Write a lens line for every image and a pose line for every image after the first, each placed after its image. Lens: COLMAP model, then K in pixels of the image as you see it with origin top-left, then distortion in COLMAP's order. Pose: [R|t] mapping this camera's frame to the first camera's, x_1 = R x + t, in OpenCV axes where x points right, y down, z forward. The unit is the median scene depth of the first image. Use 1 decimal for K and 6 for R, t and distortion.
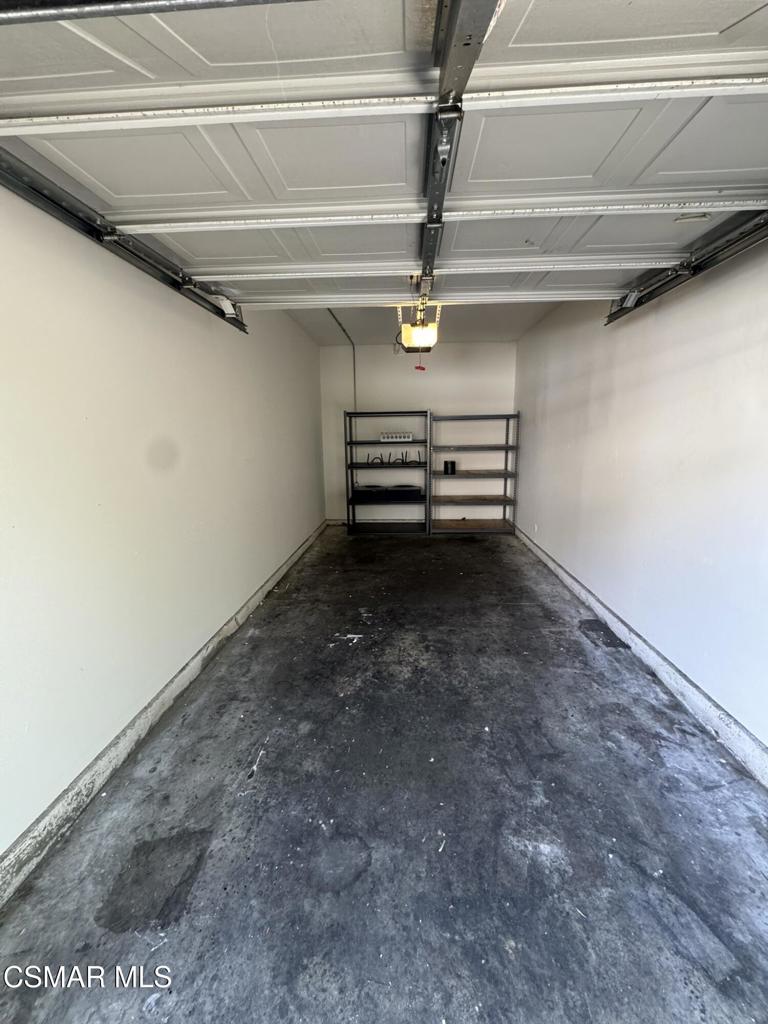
lens RADIAL K [[409.6, 0, 387.4], [0, 409.6, 512.4], [0, 0, 1]] dist [-0.002335, 0.000290]
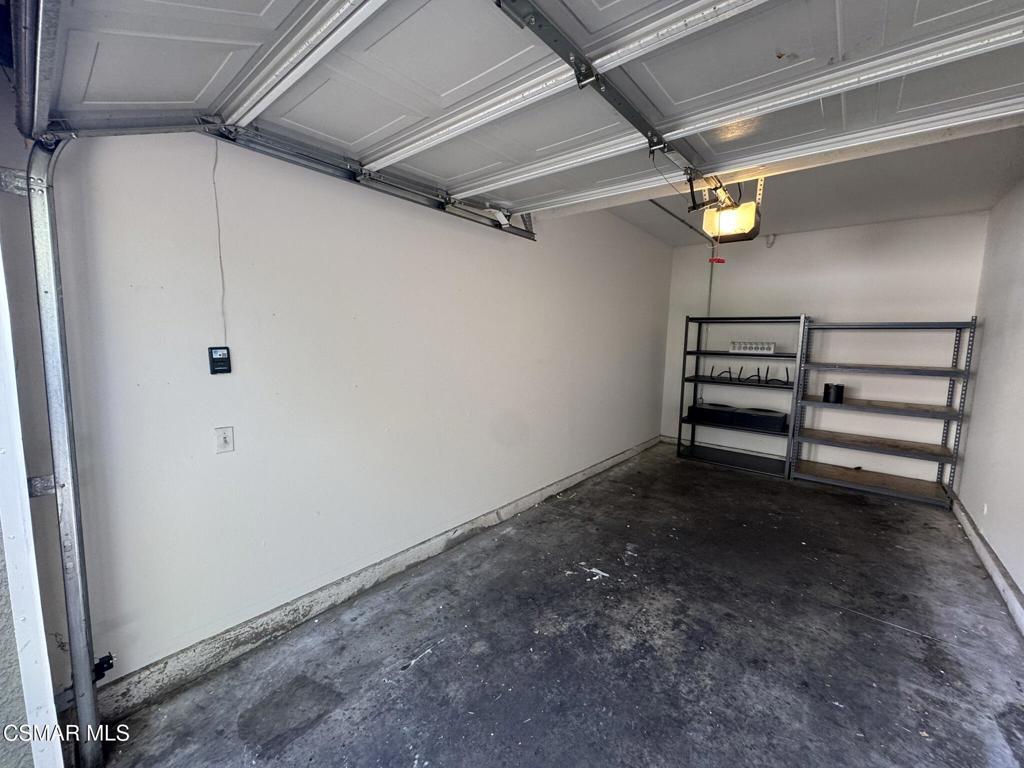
lens RADIAL K [[409.6, 0, 508.2], [0, 409.6, 382.6], [0, 0, 1]] dist [-0.002335, 0.000290]
pose [[0.796724, 0.098639, -0.596239, 0.232067], [-0.149240, 0.988147, -0.035949, -0.030345], [0.585626, 0.117624, 0.802002, 0.149447]]
